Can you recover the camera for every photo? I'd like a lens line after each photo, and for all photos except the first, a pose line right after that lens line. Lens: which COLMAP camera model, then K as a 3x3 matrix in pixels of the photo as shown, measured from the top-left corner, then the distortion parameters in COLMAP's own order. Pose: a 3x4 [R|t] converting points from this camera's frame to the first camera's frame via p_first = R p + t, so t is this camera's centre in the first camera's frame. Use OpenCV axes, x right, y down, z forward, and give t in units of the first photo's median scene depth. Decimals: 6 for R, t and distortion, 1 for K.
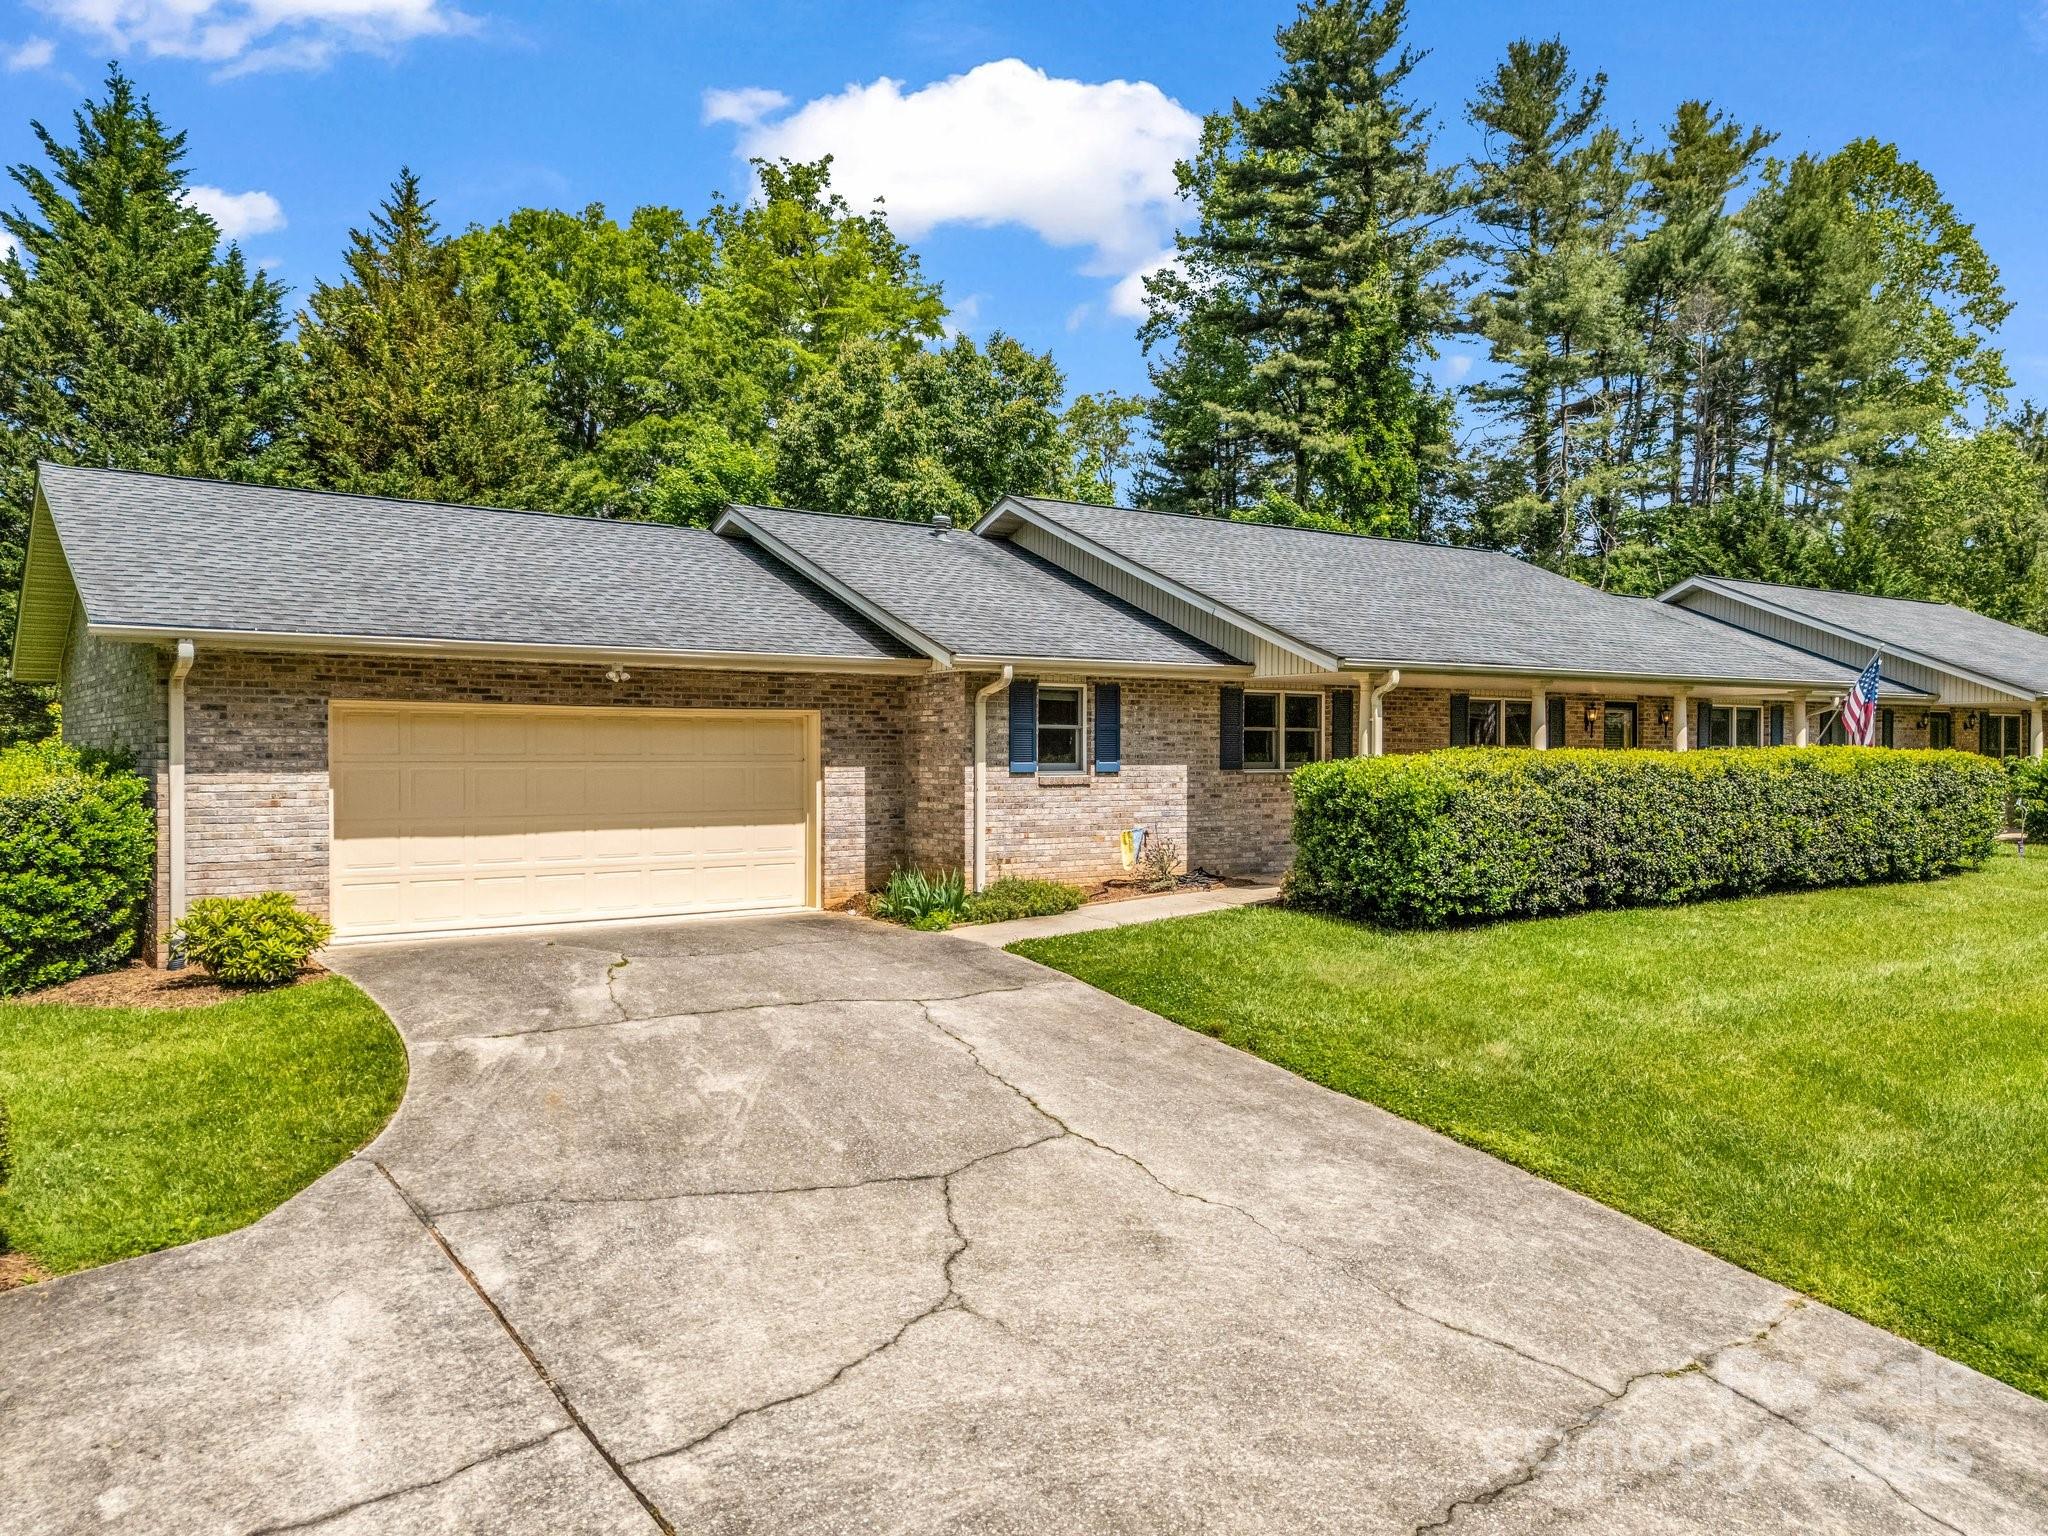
lens RADIAL K [[1465.2, 0, 1020.0], [0, 1465.2, 802.5], [0, 0, 1]] dist [0.109087, -0.101418]
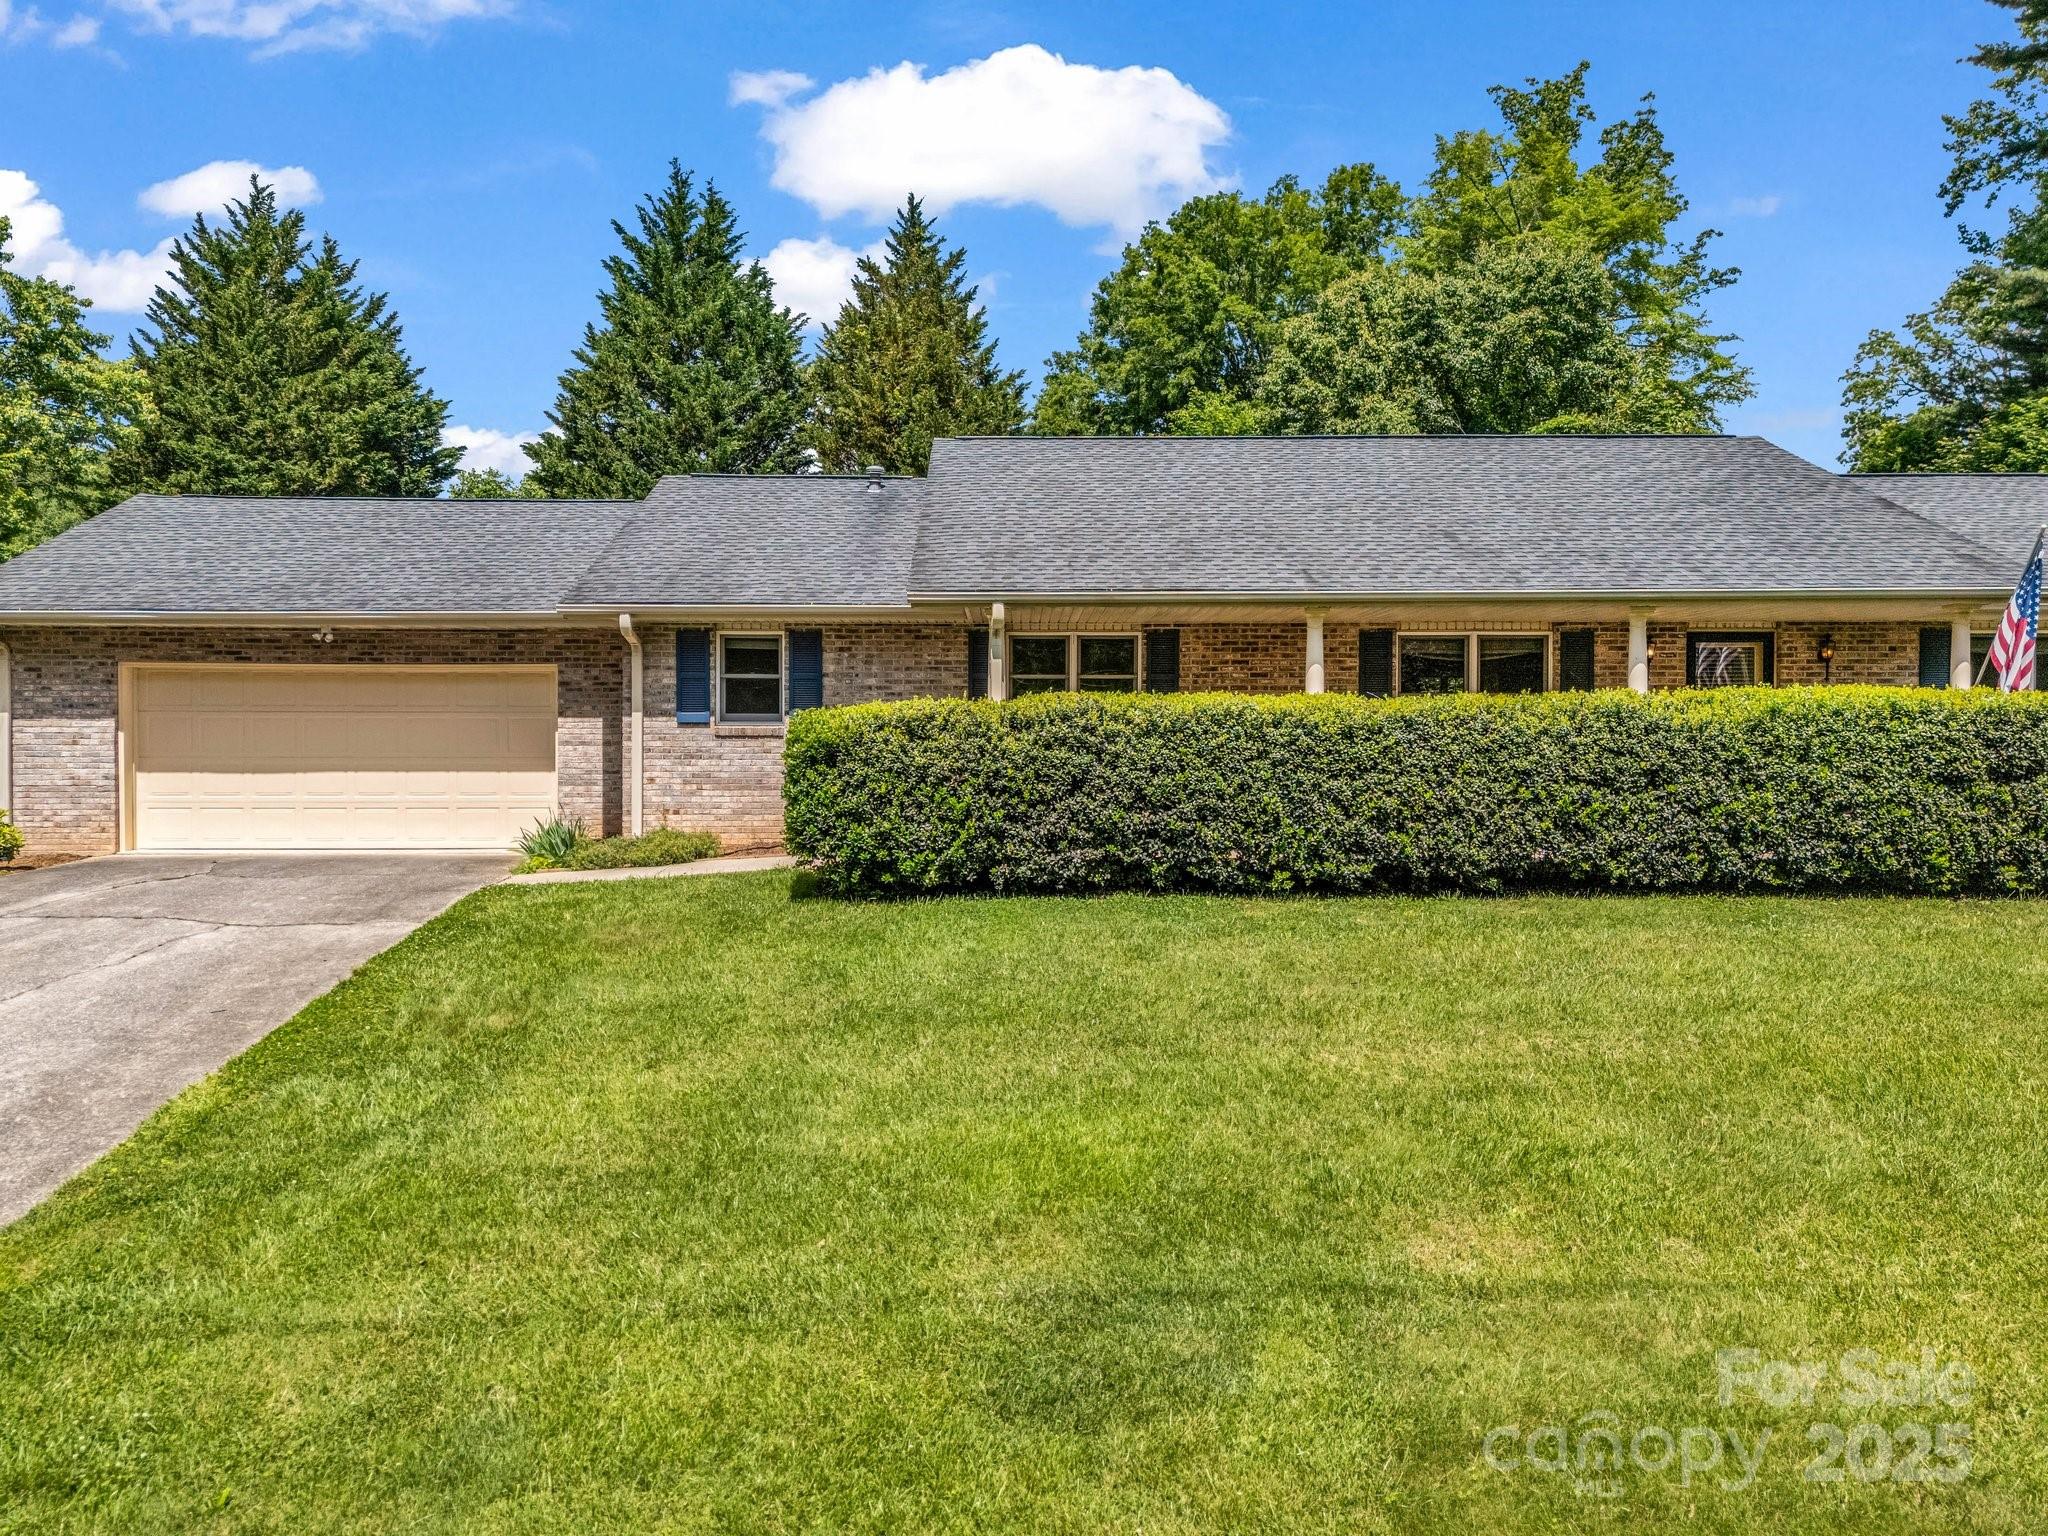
lens RADIAL K [[1521.1, 0, 1024.0], [0, 1521.1, 768.0], [0, 0, 1]] dist [0.075047, -0.009006]
pose [[0.823070, 0.014567, -0.567753, 0.770151], [-0.019254, 0.999812, -0.002261, 0.008185], [0.567614, 0.012792, 0.823196, 0.280297]]
